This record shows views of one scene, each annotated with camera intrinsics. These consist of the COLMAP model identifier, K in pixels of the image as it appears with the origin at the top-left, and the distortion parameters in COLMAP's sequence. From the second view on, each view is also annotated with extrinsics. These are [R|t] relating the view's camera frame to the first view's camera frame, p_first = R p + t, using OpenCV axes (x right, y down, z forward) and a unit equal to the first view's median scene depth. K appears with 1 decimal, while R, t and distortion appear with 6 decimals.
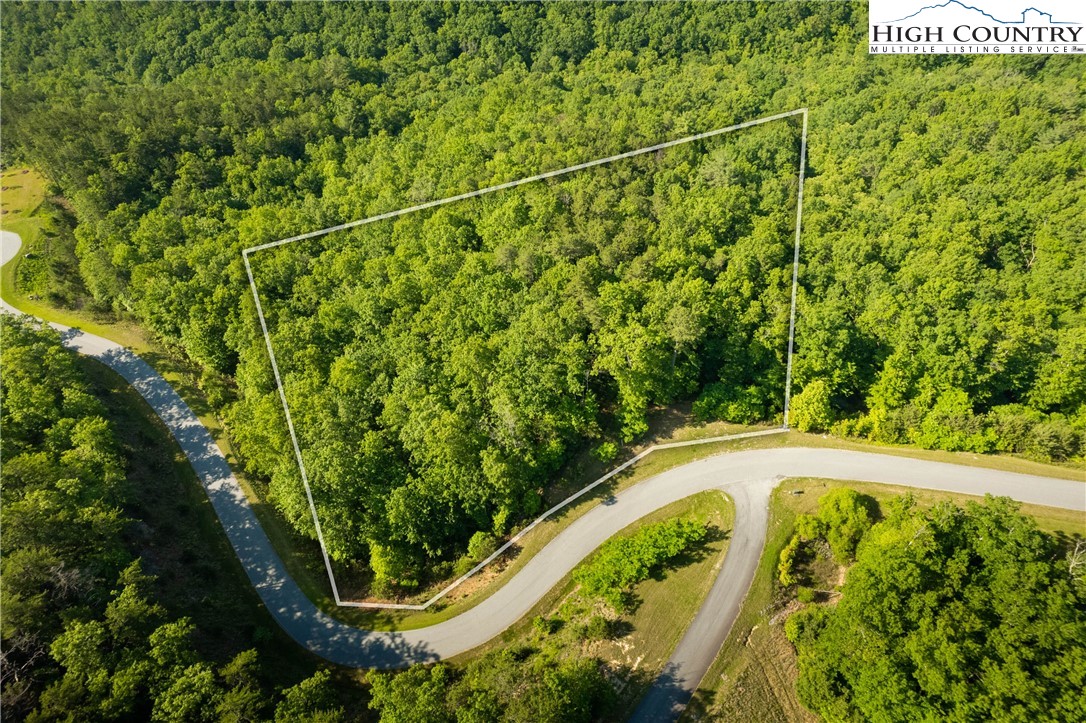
lens RADIAL K [[692.9, 0, 543.2], [0, 692.9, 366.3], [0, 0, 1]] dist [-0.080522, 0.072559]
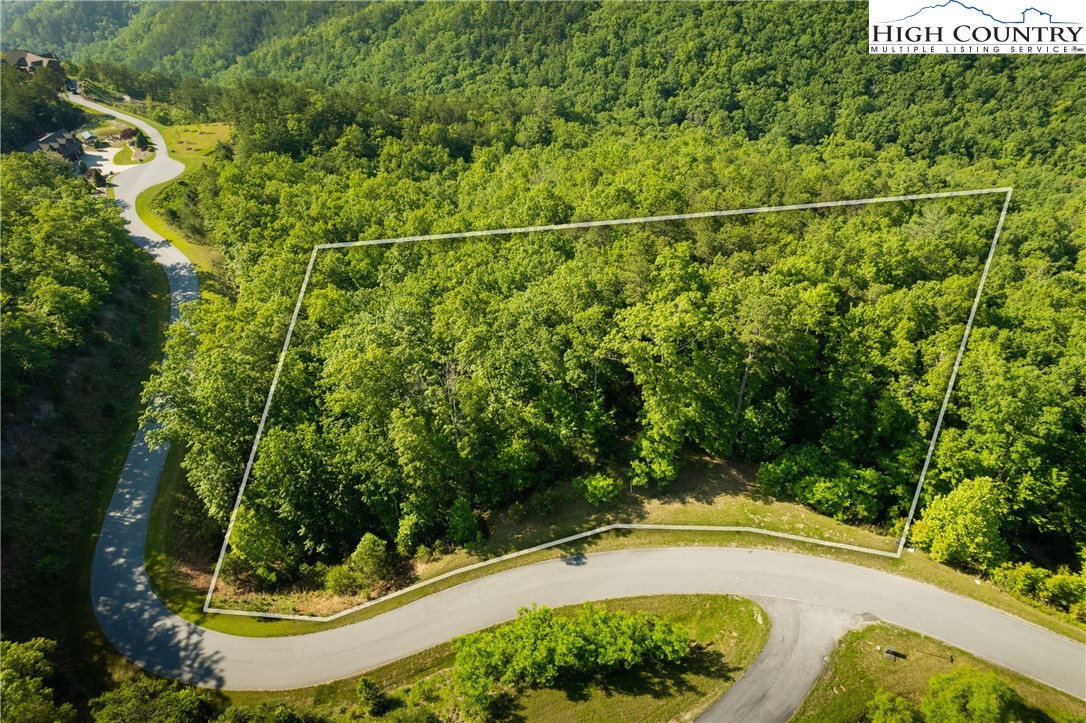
lens RADIAL K [[692.9, 0, 543.2], [0, 692.9, 366.3], [0, 0, 1]] dist [-0.080522, 0.072559]
pose [[0.919460, 0.241683, -0.310133, 0.211849], [-0.291206, 0.948572, -0.124137, 0.107953], [0.264182, 0.204452, 0.942554, 0.342028]]
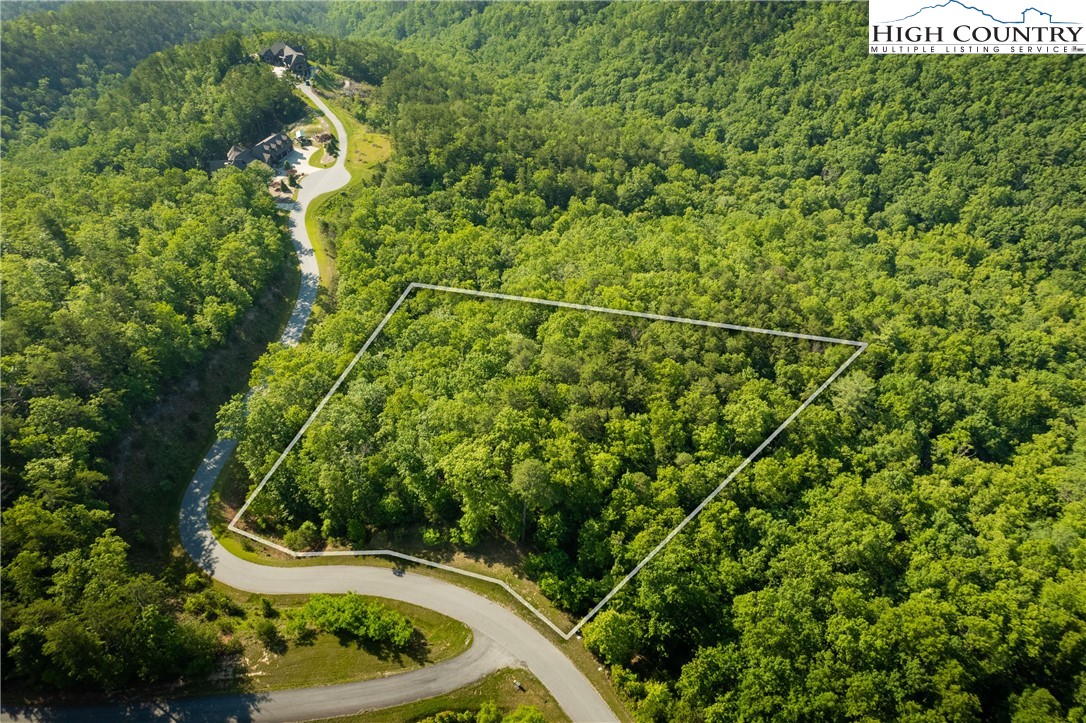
lens RADIAL K [[692.9, 0, 543.2], [0, 692.9, 366.3], [0, 0, 1]] dist [-0.080522, 0.072559]
pose [[0.717170, 0.483190, -0.502190, 0.622735], [-0.518012, 0.851655, 0.079668, -0.280132], [0.466187, 0.203005, 0.861080, 0.082666]]
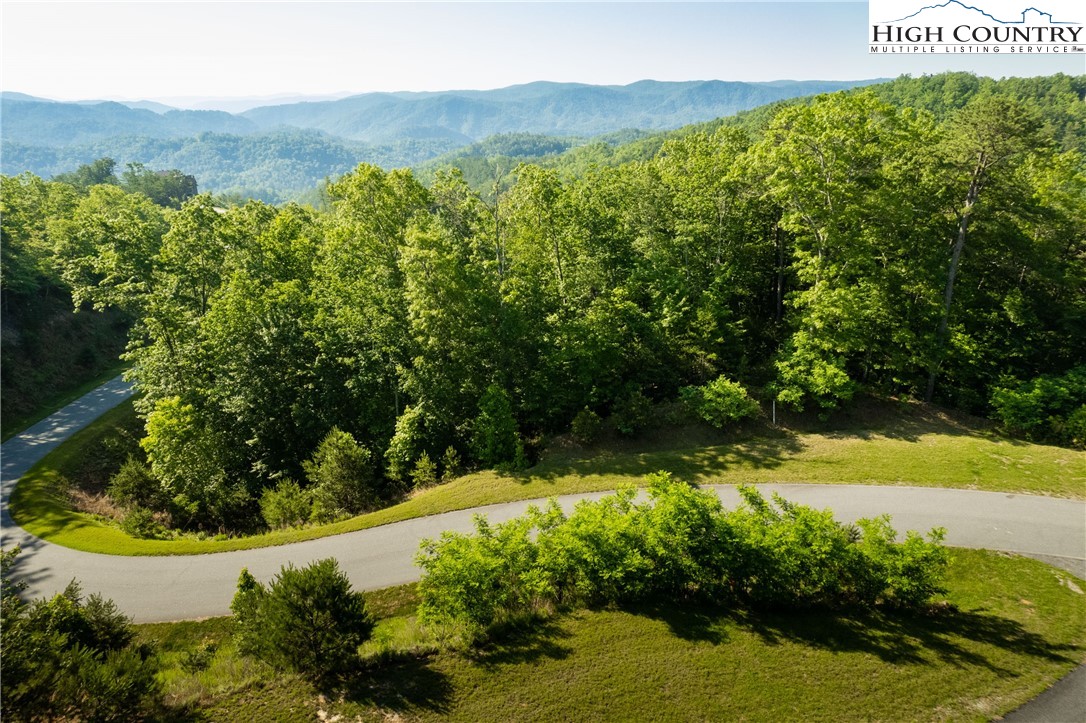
lens RADIAL K [[692.9, 0, 543.2], [0, 692.9, 366.3], [0, 0, 1]] dist [-0.080522, 0.072559]
pose [[0.853779, 0.193041, -0.483524, 0.186458], [-0.391889, 0.849704, -0.352741, 0.279062], [0.342759, 0.490651, 0.801111, 0.622340]]
